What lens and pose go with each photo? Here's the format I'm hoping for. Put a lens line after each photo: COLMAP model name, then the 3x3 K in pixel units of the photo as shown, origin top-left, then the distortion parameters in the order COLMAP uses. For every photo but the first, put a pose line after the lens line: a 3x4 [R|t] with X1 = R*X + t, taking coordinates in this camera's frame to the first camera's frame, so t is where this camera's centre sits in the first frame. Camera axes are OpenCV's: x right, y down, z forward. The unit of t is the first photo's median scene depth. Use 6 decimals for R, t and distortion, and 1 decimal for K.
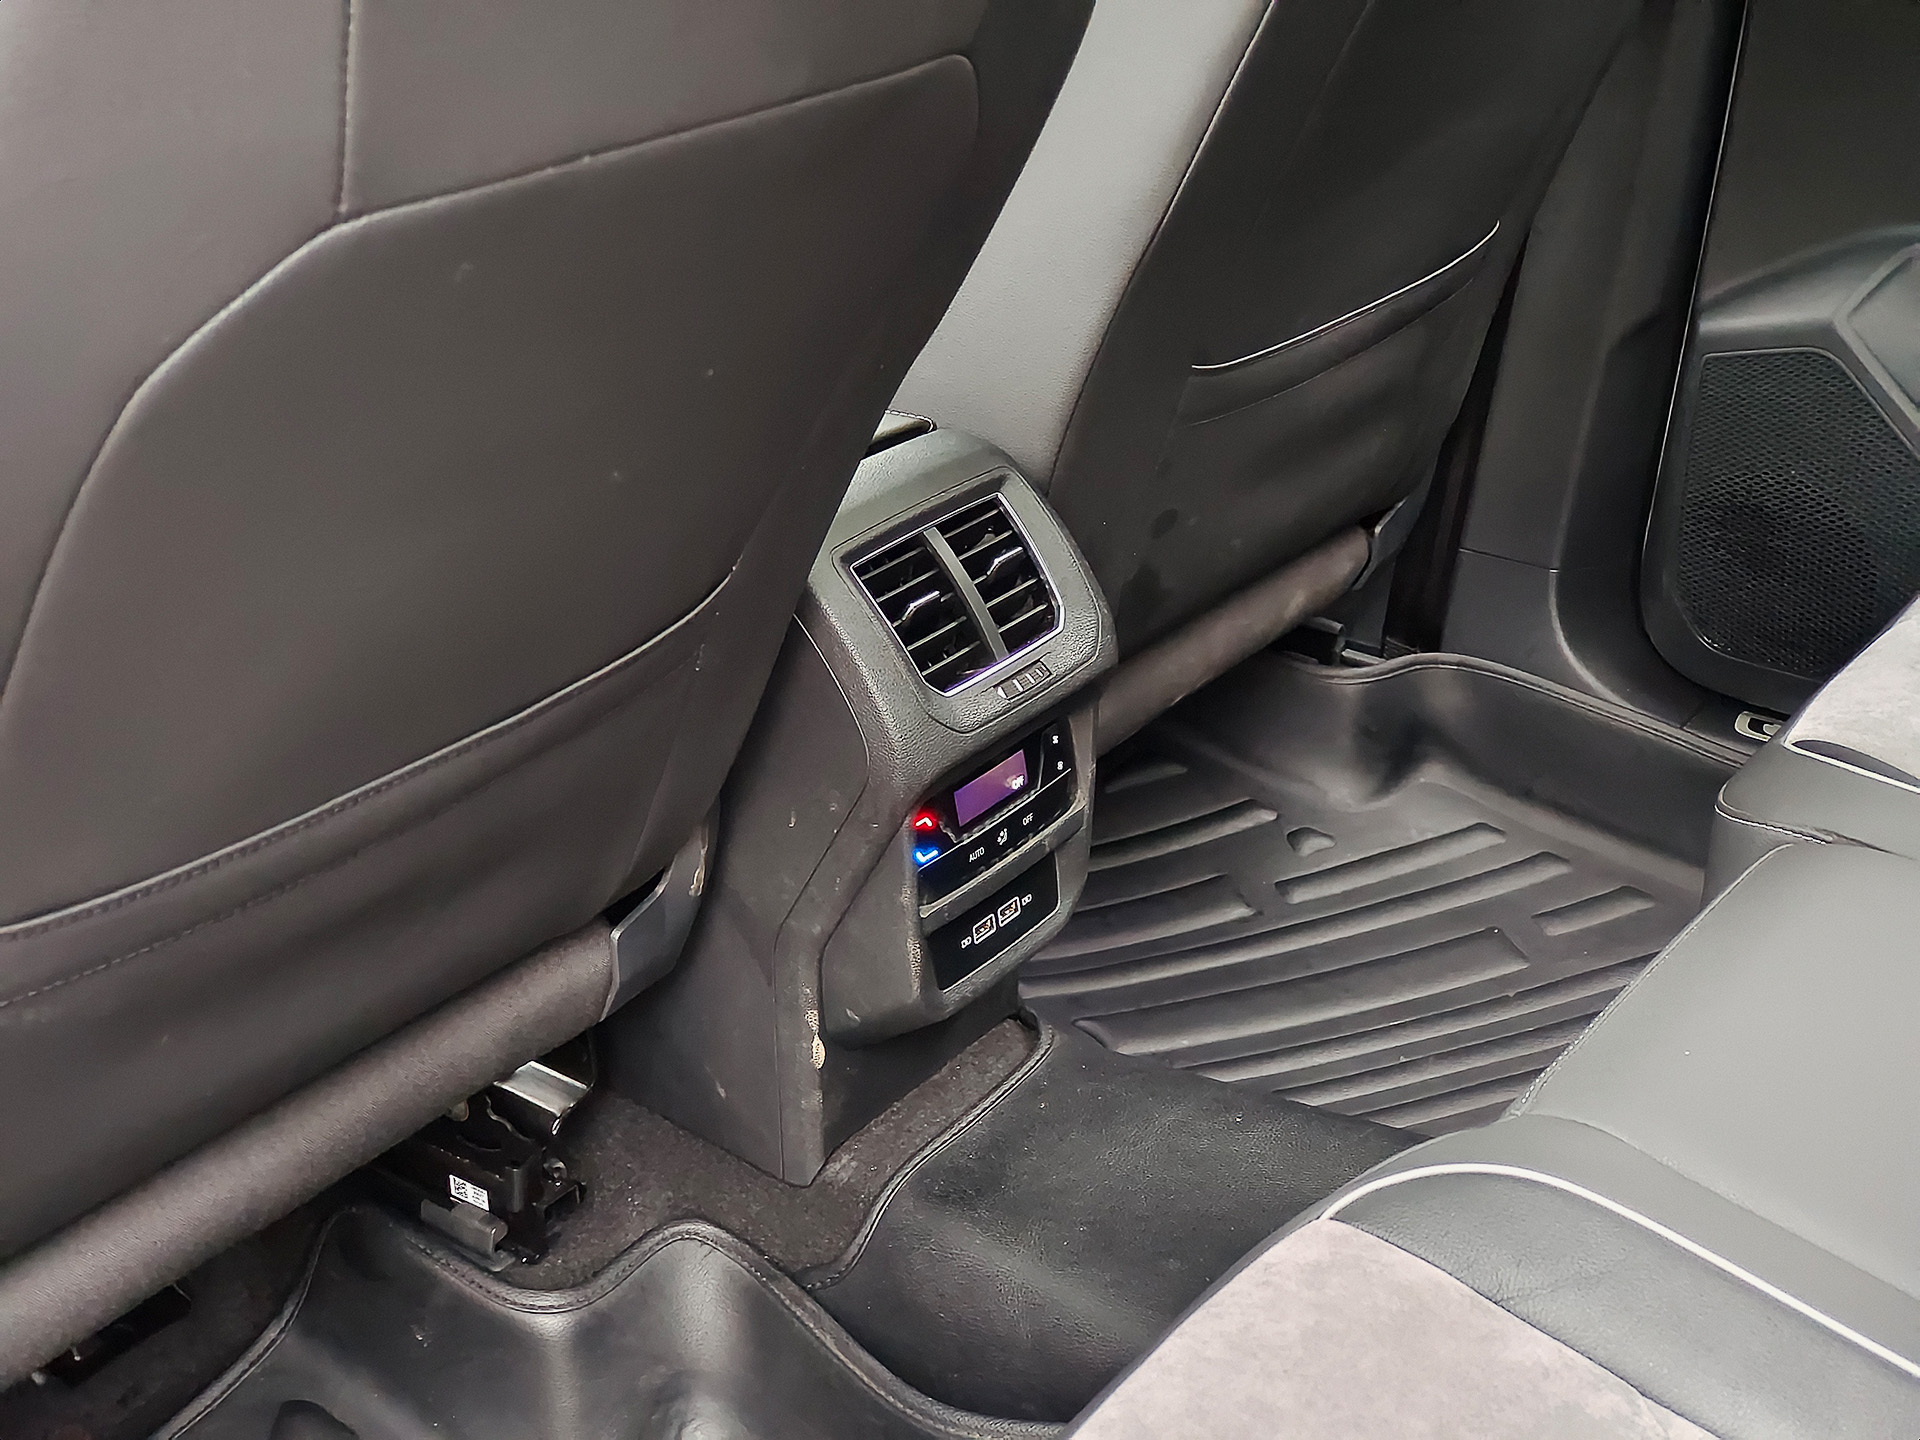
lens RADIAL K [[2607.0, 0, 964.4], [0, 2607.0, 745.8], [0, 0, 1]] dist [0.207334, -0.522020]
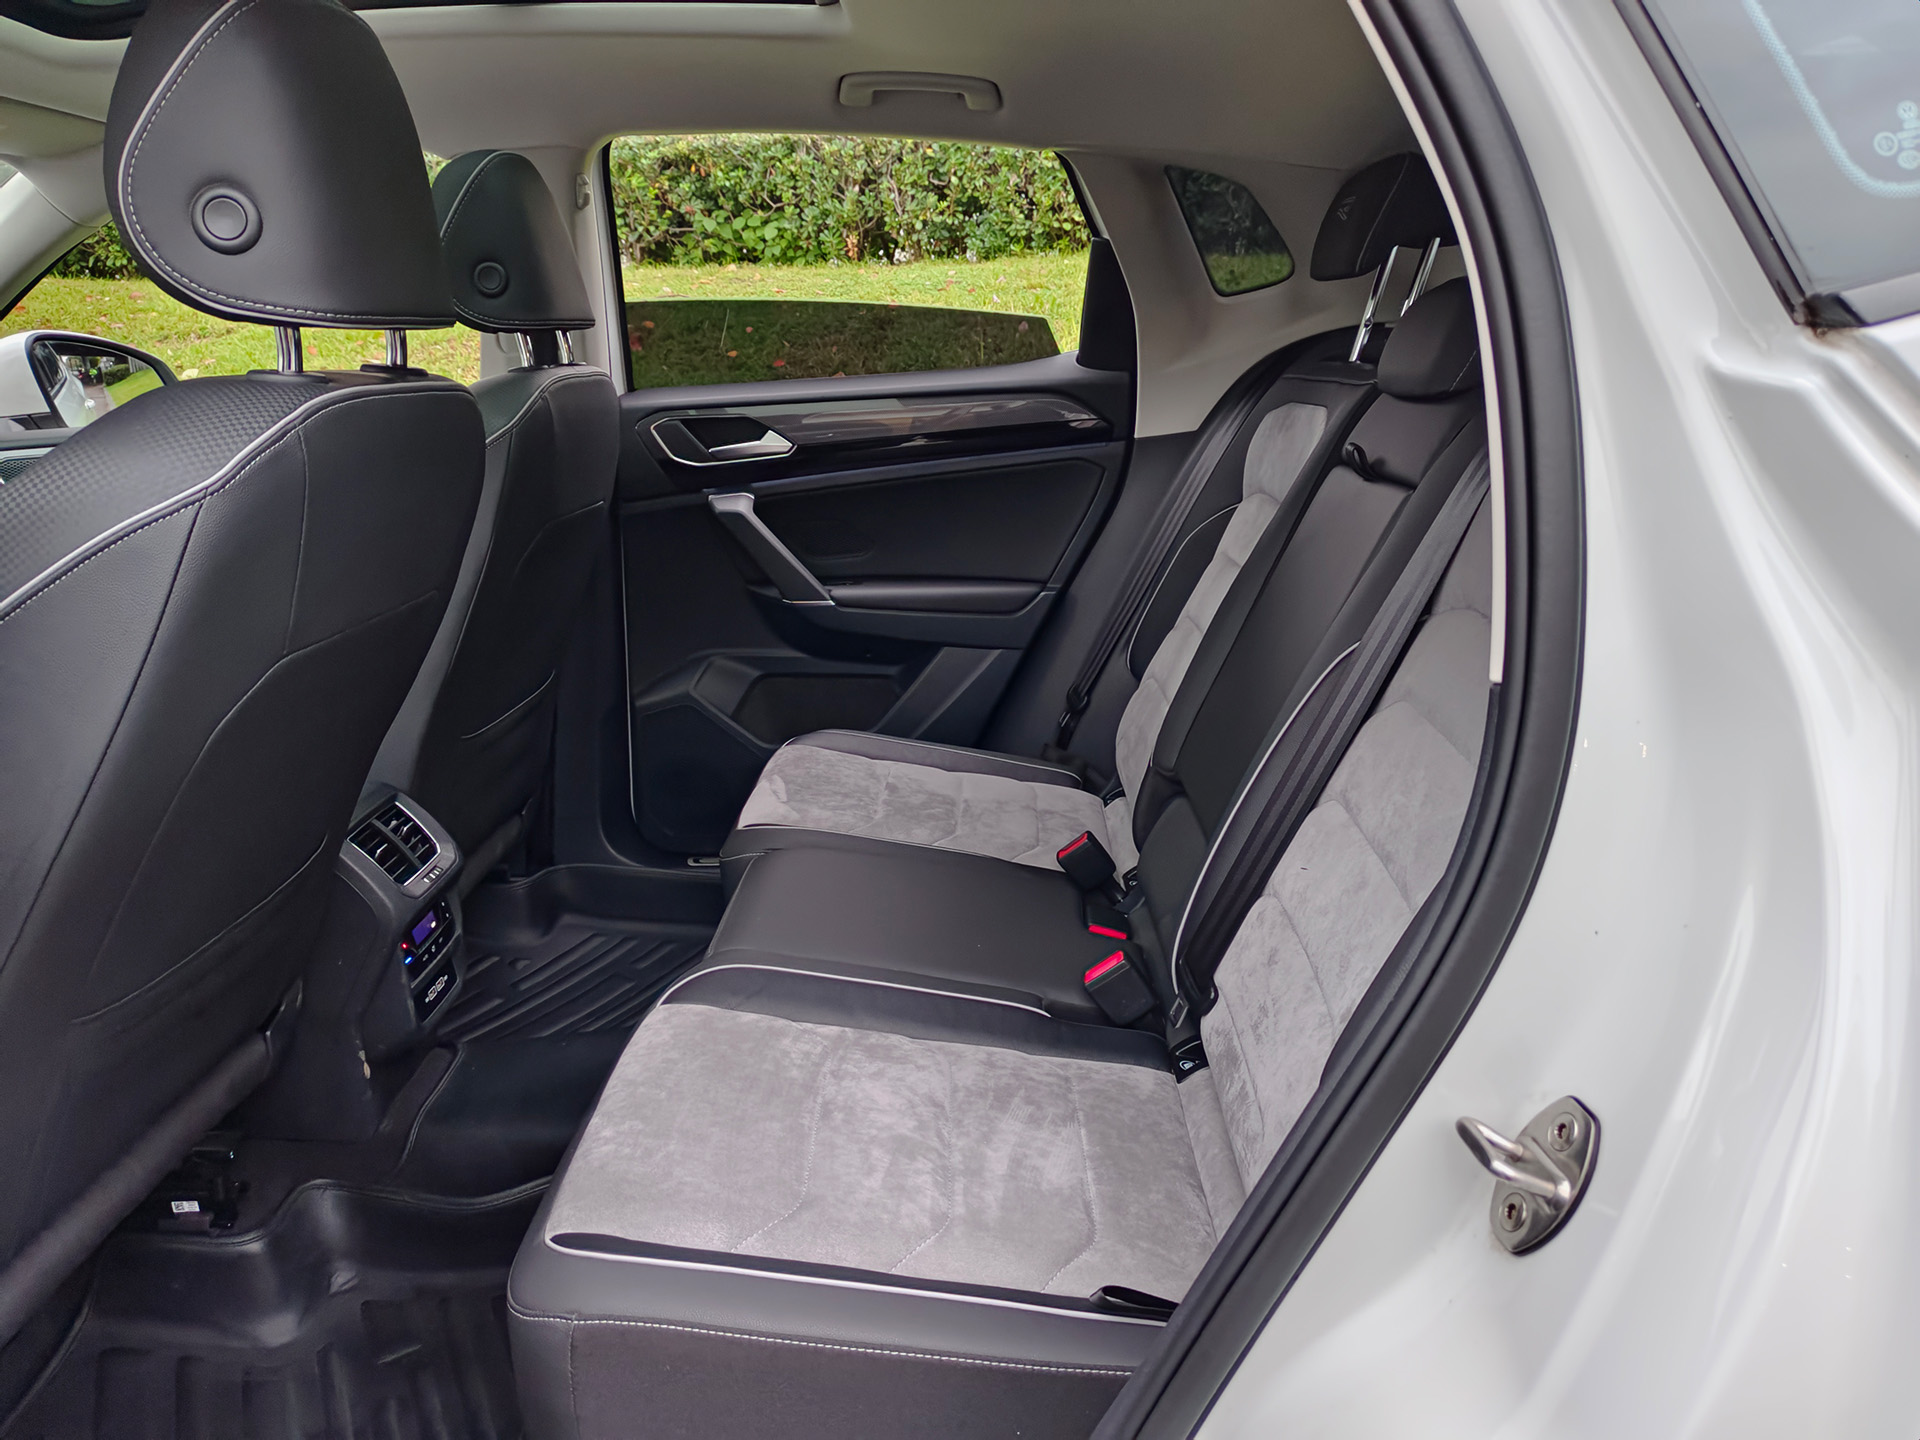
lens RADIAL K [[1325.6, 0, 961.2], [0, 1325.6, 762.2], [0, 0, 1]] dist [-0.001172, -0.013583]
pose [[0.814291, -0.189326, 0.548713, -0.206208], [0.277039, 0.957458, -0.080769, 0.096907], [-0.510078, 0.217784, 0.832100, -0.208645]]
